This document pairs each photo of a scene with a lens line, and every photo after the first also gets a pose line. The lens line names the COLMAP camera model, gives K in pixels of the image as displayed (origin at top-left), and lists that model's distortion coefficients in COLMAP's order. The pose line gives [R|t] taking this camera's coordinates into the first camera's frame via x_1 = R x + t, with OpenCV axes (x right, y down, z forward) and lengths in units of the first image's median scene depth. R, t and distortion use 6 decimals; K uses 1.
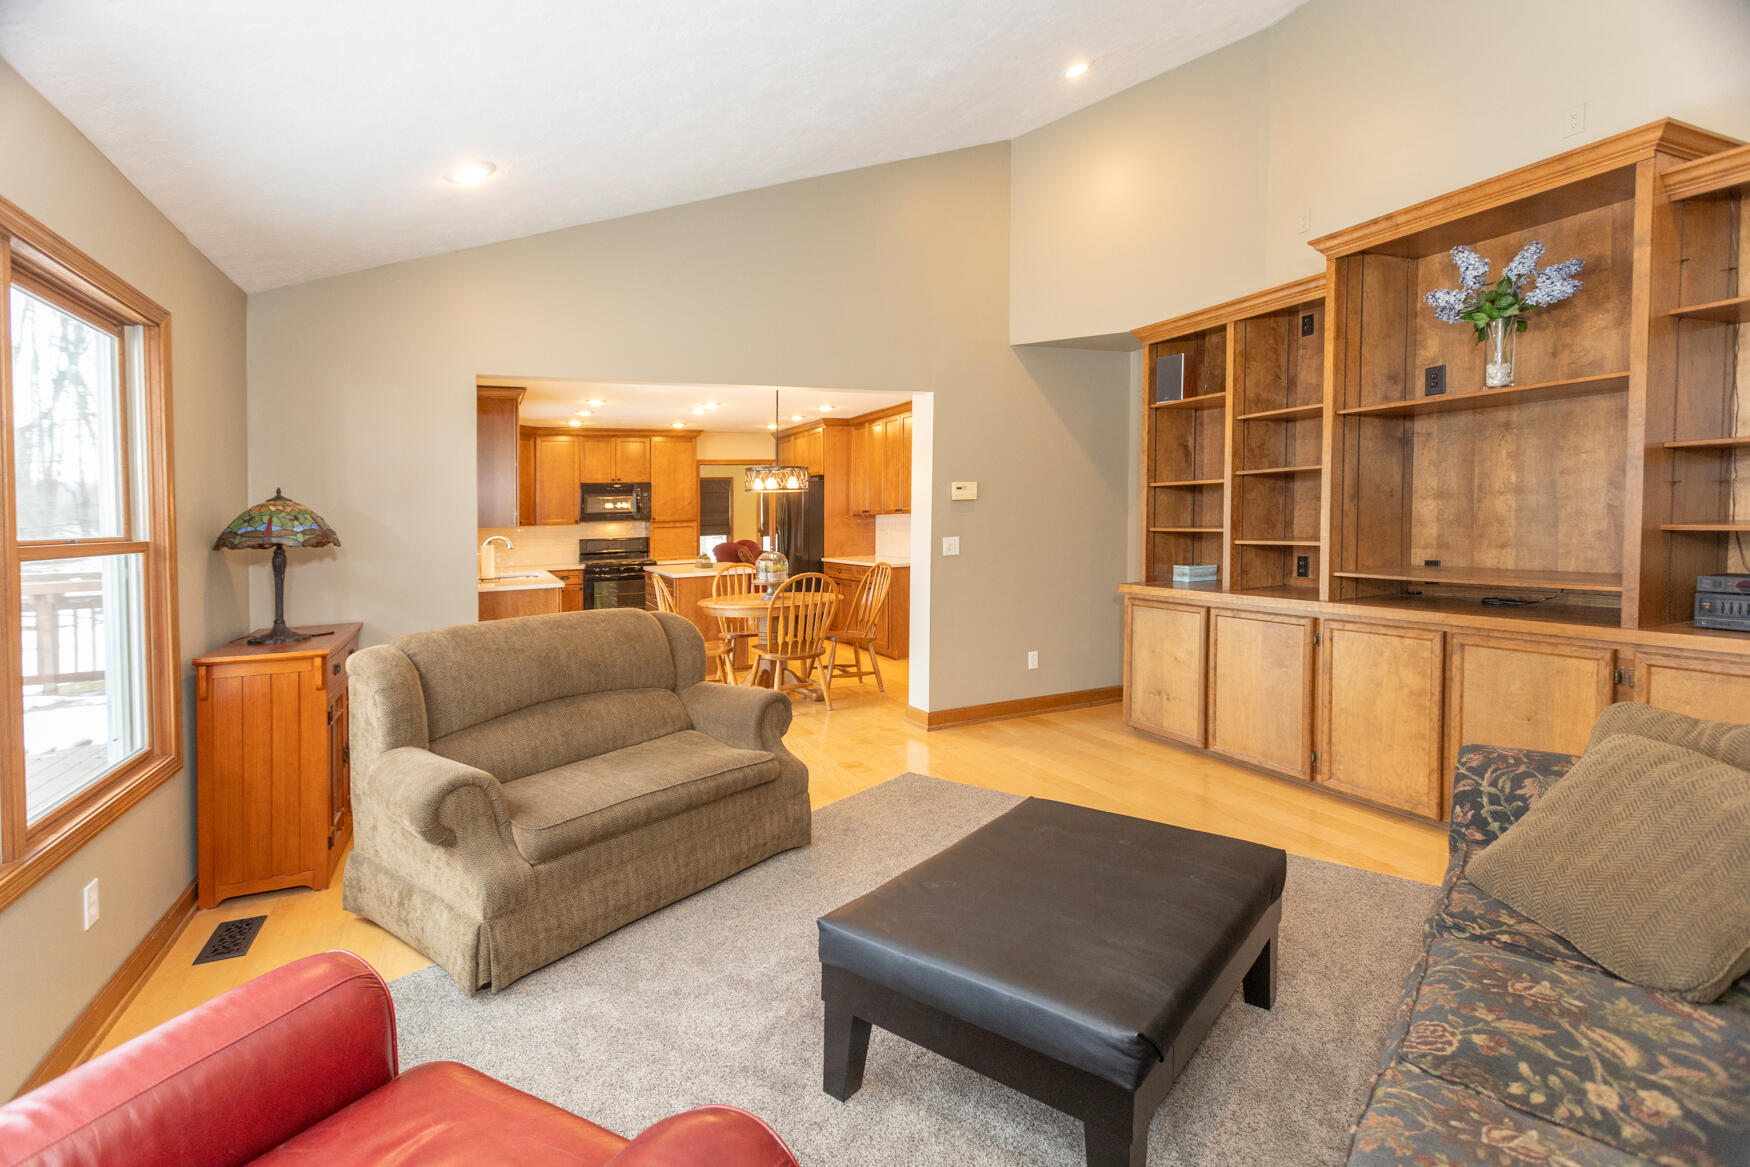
lens RADIAL K [[834.4, 0, 908.9], [0, 834.4, 487.1], [0, 0, 1]] dist [0.001992, -0.000508]
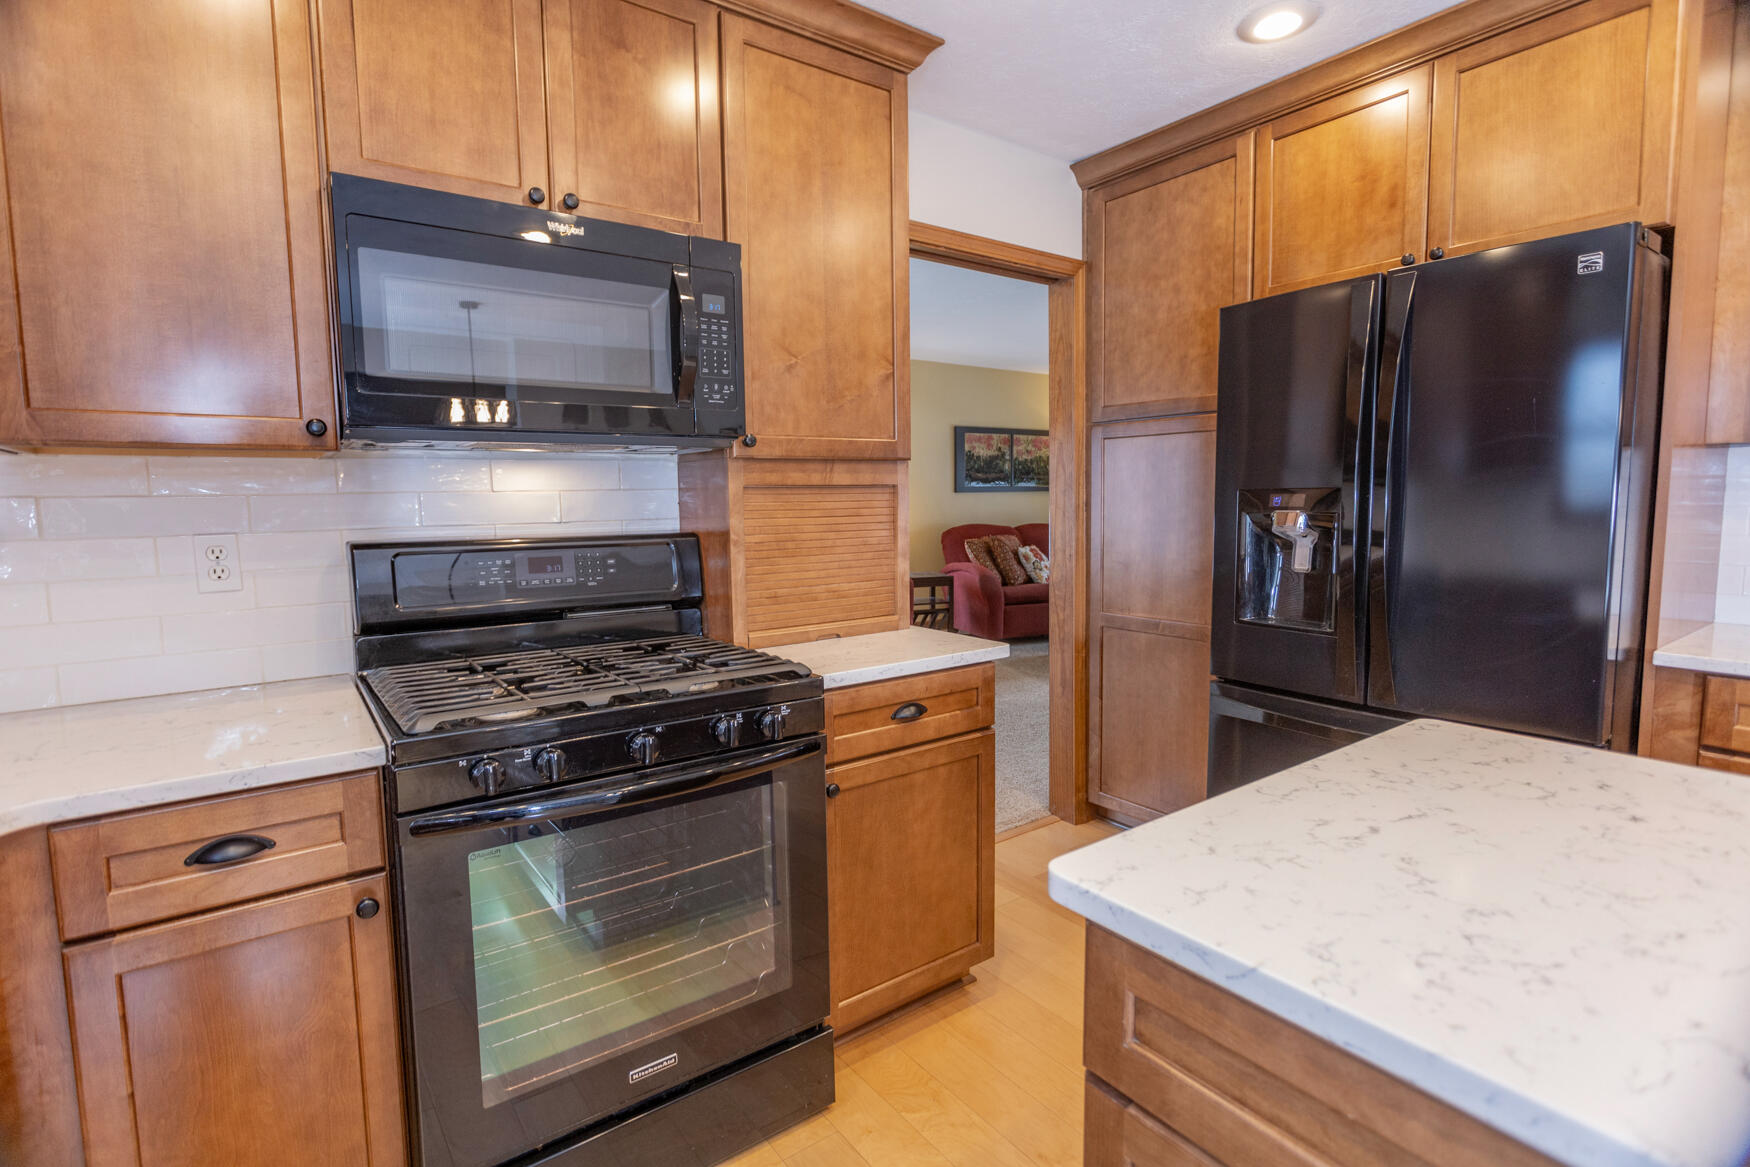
lens RADIAL K [[844.1, 0, 875.0], [0, 844.1, 583.5], [0, 0, 1]] dist [-0.010732, -0.000230]
pose [[0.988806, 0.000560, 0.149203, -0.314967], [-0.020364, 0.991142, 0.131239, 0.046263], [-0.147808, -0.132808, 0.980059, 0.818973]]
